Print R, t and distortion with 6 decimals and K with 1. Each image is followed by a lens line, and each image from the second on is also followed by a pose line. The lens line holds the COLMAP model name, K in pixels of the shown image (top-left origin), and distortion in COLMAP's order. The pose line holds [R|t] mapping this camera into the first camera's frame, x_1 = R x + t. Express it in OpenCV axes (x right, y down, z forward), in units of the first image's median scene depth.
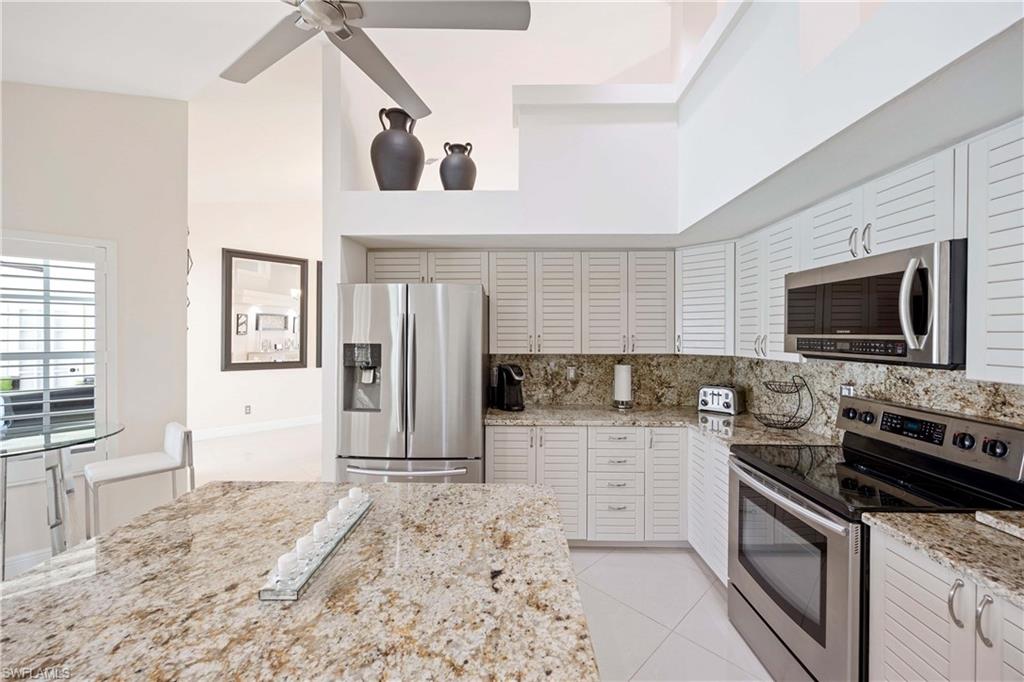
lens RADIAL K [[390.7, 0, 509.4], [0, 390.7, 332.4], [0, 0, 1]] dist [-0.005862, 0.000172]
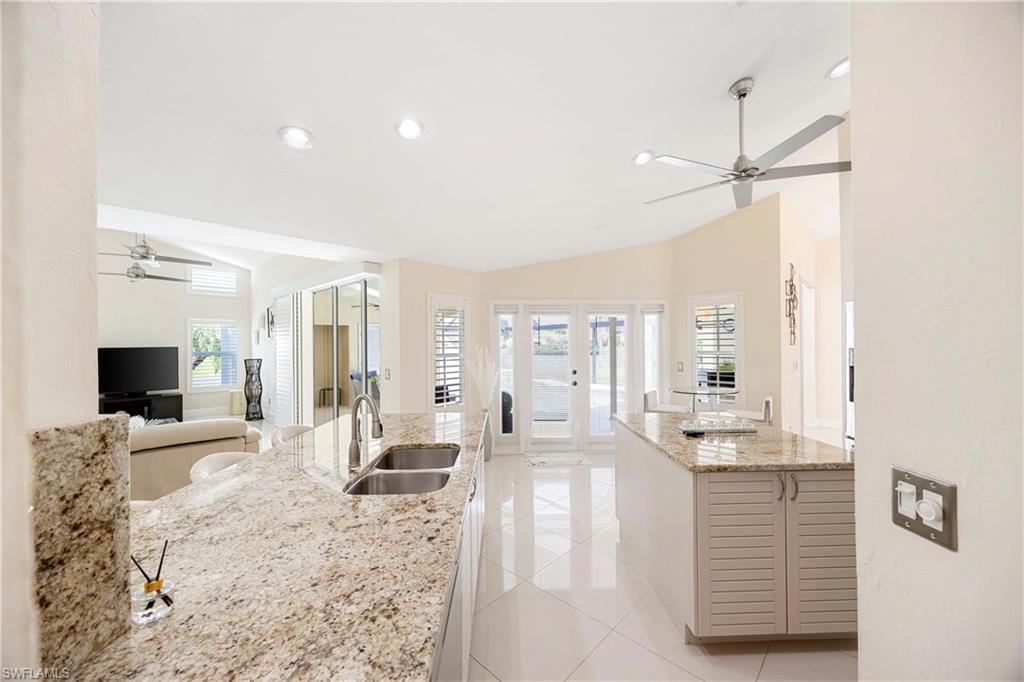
lens RADIAL K [[390.7, 0, 520.4], [0, 390.7, 338.7], [0, 0, 1]] dist [-0.005862, 0.000172]
pose [[0.050862, -0.014890, -0.998595, 0.724470], [0.011798, 0.999828, -0.014307, 0.002049], [0.998636, -0.011053, 0.051029, -0.116186]]
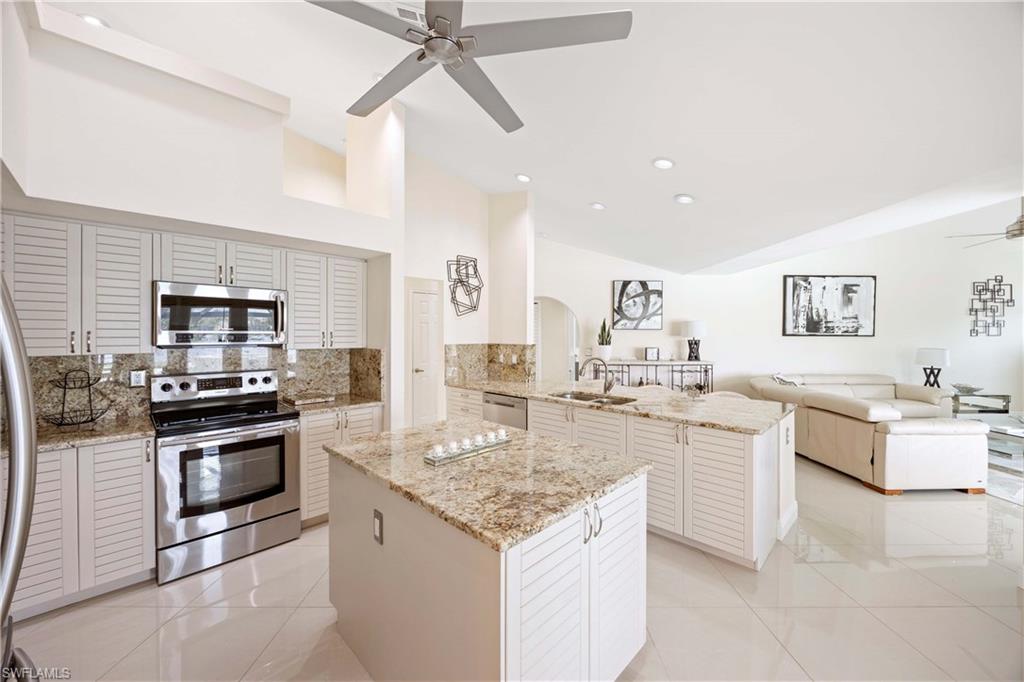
lens RADIAL K [[390.7, 0, 521.7], [0, 390.7, 339.8], [0, 0, 1]] dist [-0.005862, 0.000172]
pose [[-0.732140, -0.017065, 0.680941, -0.712820], [-0.007770, 0.999830, 0.016702, 0.005048], [-0.681110, 0.006937, -0.732148, 0.838934]]
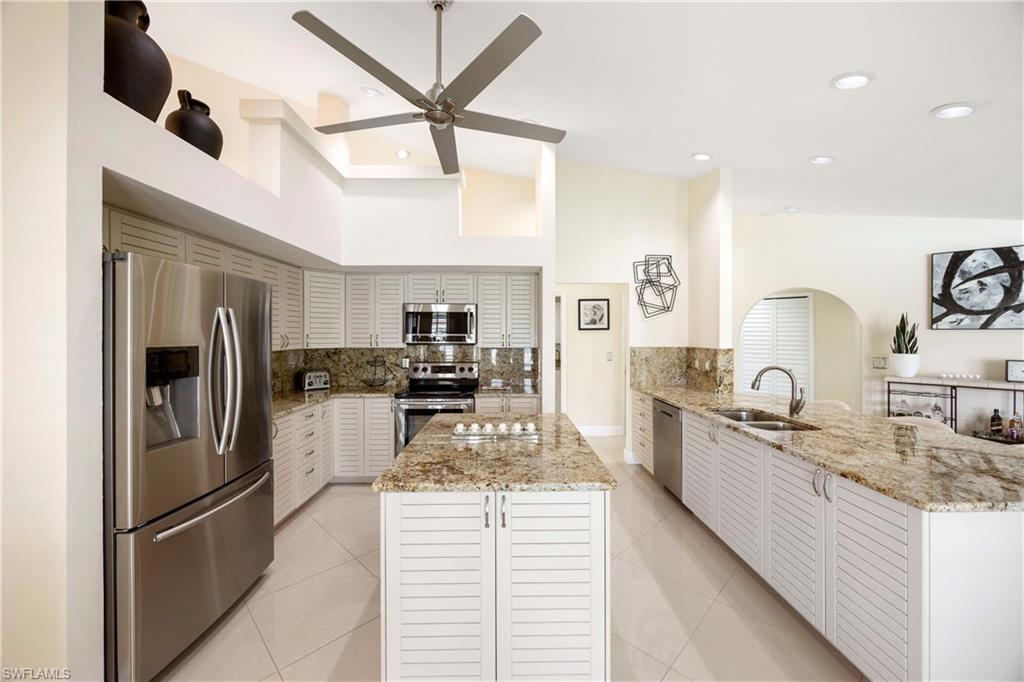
lens RADIAL K [[390.7, 0, 513.6], [0, 390.7, 340.7], [0, 0, 1]] dist [-0.005862, 0.000172]
pose [[-0.039524, -0.015286, 0.999102, -0.980621], [-0.005548, 0.999871, 0.015078, 0.006738], [-0.999203, -0.004947, -0.039603, 0.392100]]
